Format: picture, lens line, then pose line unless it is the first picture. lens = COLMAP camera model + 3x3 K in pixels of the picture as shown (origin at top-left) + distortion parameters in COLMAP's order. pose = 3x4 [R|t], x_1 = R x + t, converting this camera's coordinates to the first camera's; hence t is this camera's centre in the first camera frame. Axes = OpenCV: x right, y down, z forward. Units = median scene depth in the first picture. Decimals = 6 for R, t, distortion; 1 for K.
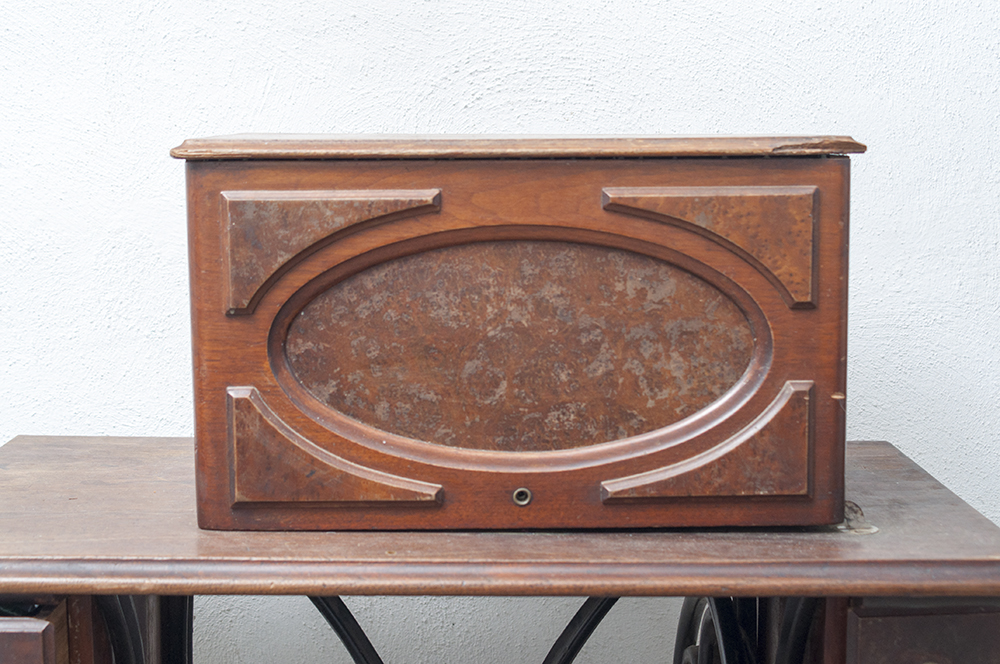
lens RADIAL K [[1560.5, 0, 496.1], [0, 1560.5, 331.0], [0, 0, 1]] dist [-0.015402, 0.000000]
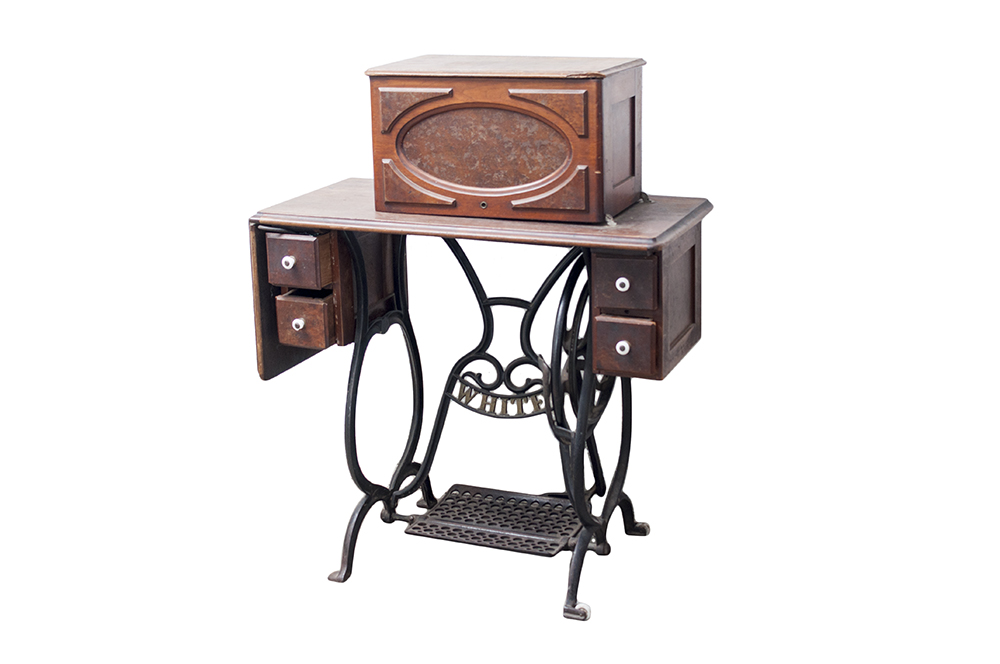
lens RADIAL K [[1450.3, 0, 493.3], [0, 1450.3, 336.3], [0, 0, 1]] dist [-0.148199, 0.000000]
pose [[0.922434, 0.086085, -0.376436, 0.983166], [-0.028380, 0.987311, 0.156240, -0.058682], [0.385110, -0.133438, 0.913173, -1.274902]]
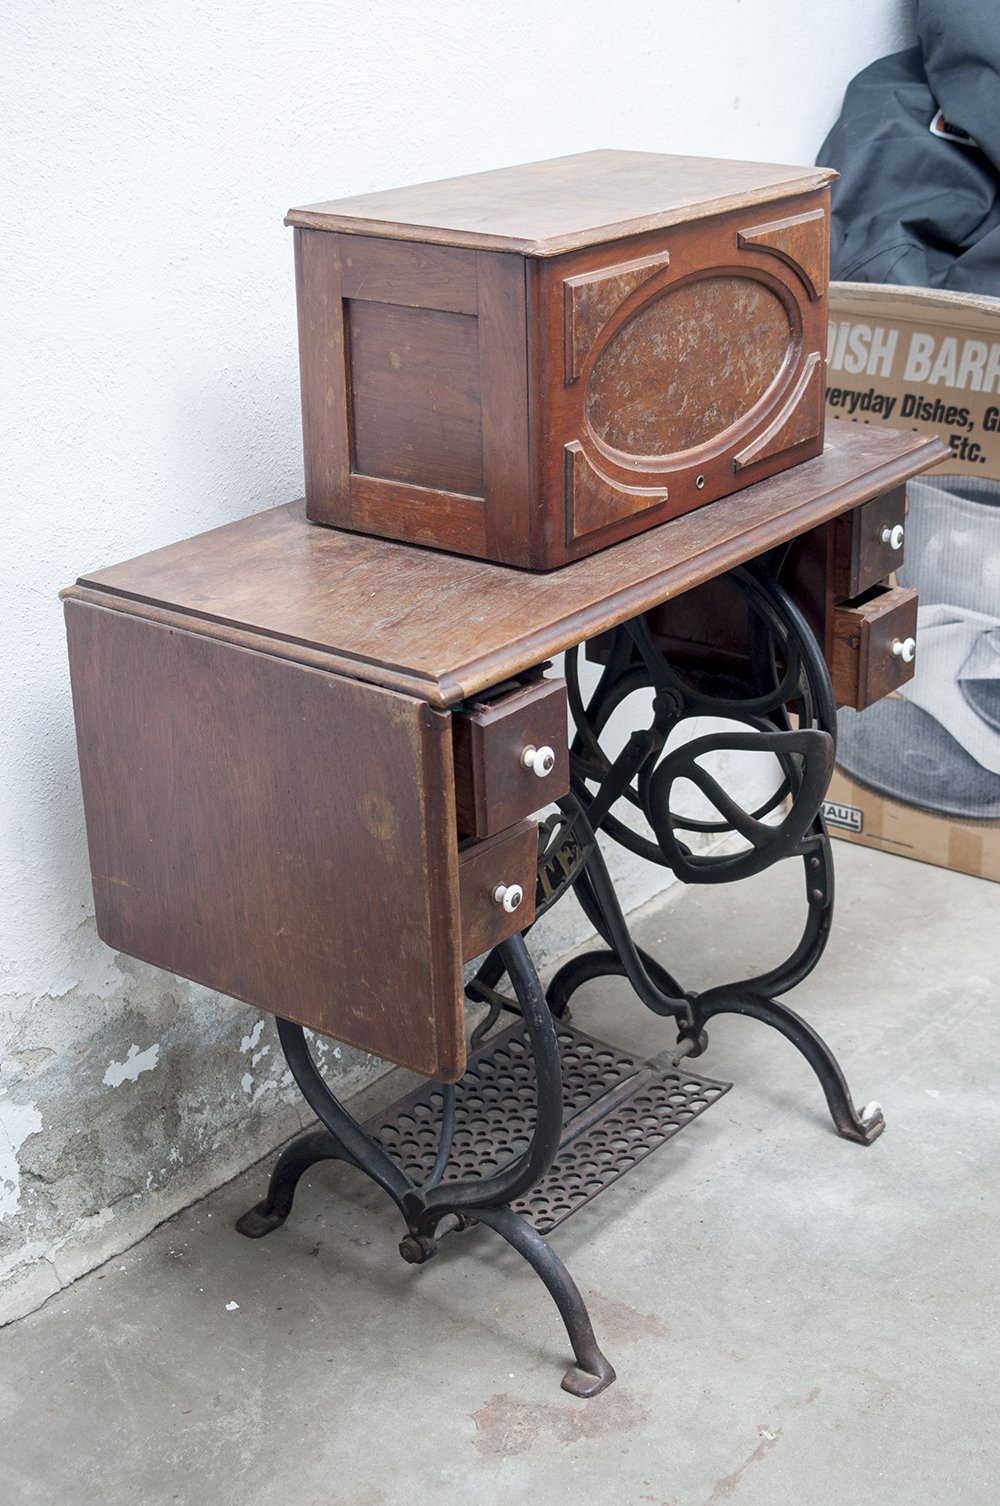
lens RADIAL K [[2099.3, 0, 543.1], [0, 2099.3, 745.2], [0, 0, 1]] dist [-0.135388, 0.000000]
pose [[0.617290, -0.317708, 0.719733, -1.377923], [0.120694, 0.942247, 0.312416, -0.243957], [-0.777423, -0.105983, 0.619985, 0.015111]]
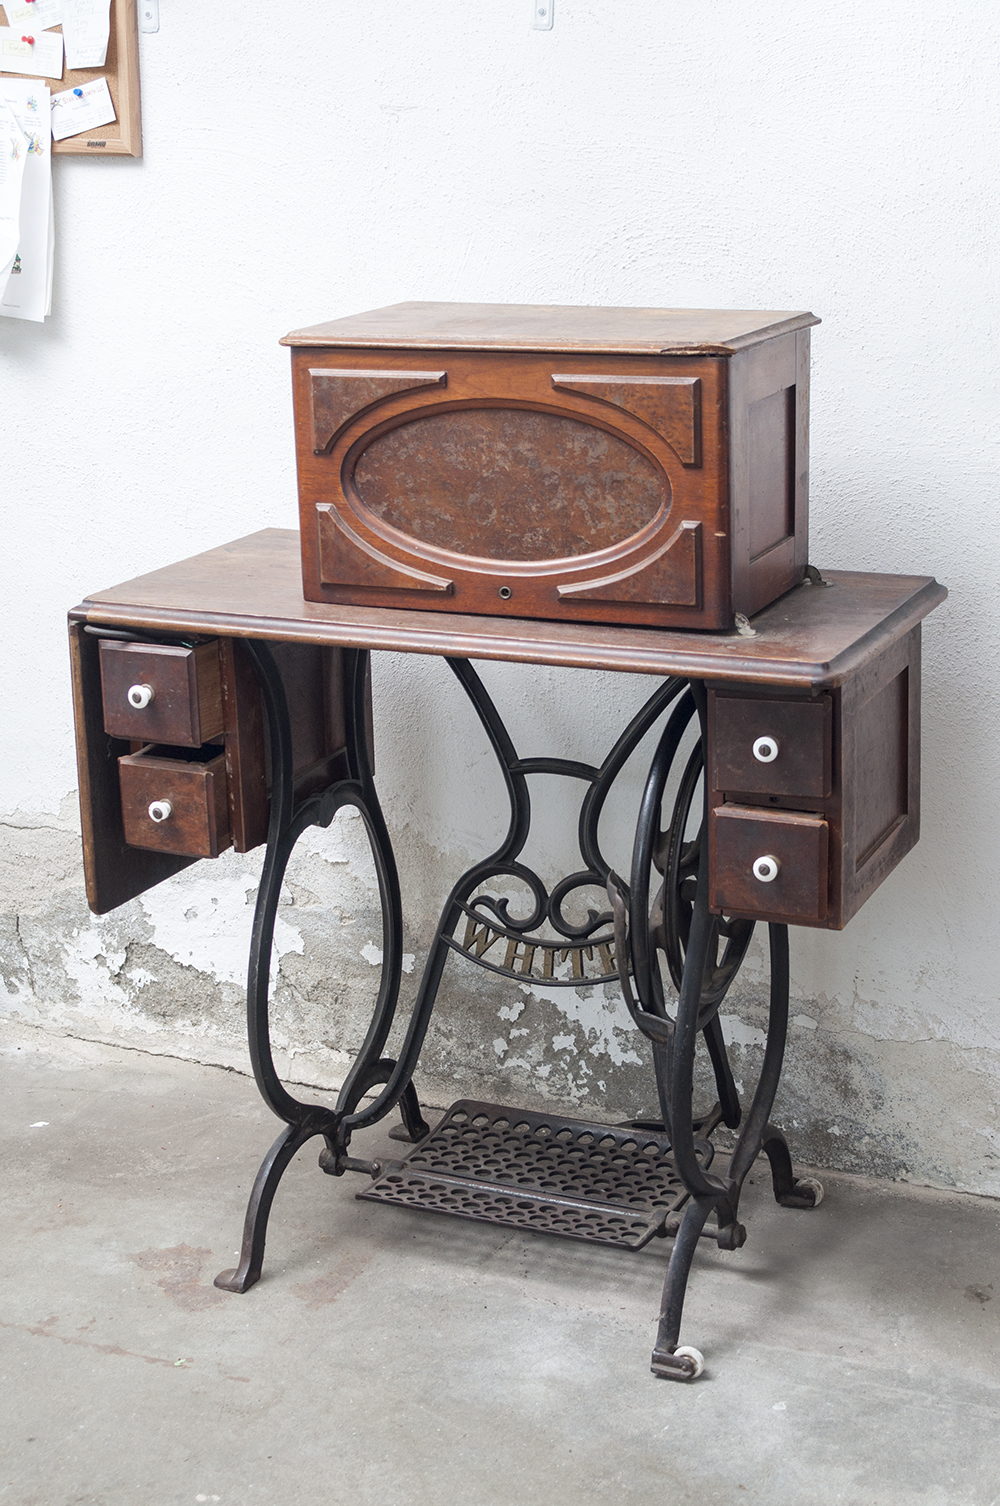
lens RADIAL K [[2500.2, 0, 507.7], [0, 2500.2, 754.1], [0, 0, 1]] dist [-0.092377, 0.000000]
pose [[0.908554, 0.094262, -0.406994, 0.950508], [-0.030894, 0.986705, 0.159561, -0.109122], [0.416624, -0.132396, 0.899386, -1.037546]]
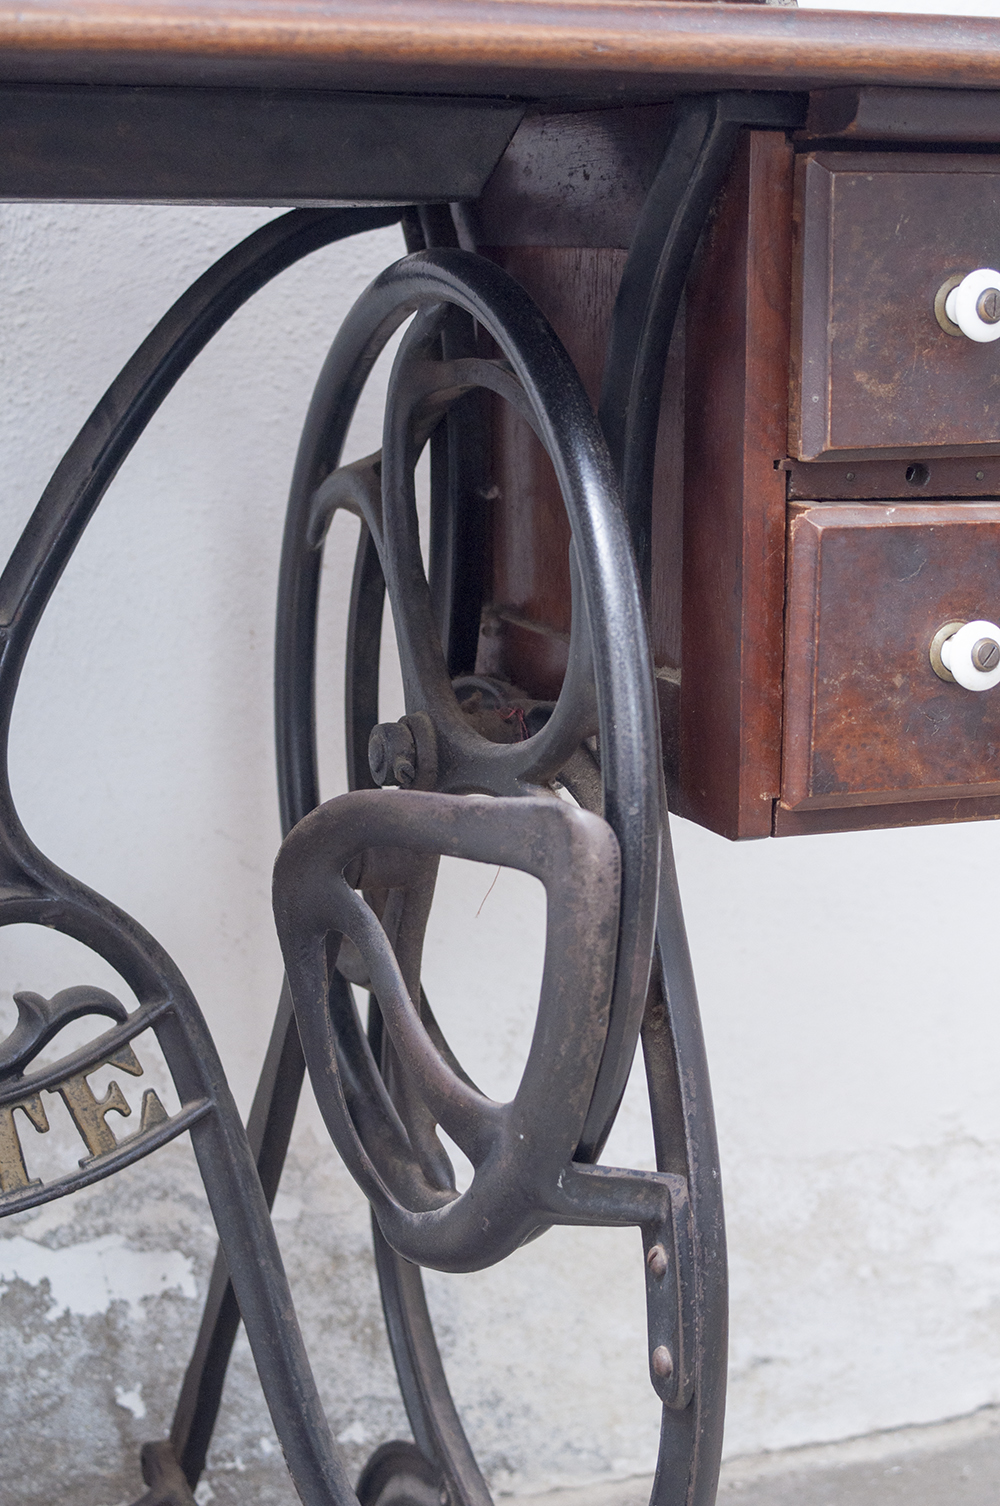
lens RADIAL K [[2677.8, 0, 488.3], [0, 2677.8, 765.7], [0, 0, 1]] dist [-0.071470, 0.000000]
pose [[0.936758, -0.067288, 0.343450, -0.149685], [0.042444, 0.995942, 0.079357, 0.290778], [-0.347396, -0.059761, 0.935812, 0.271890]]
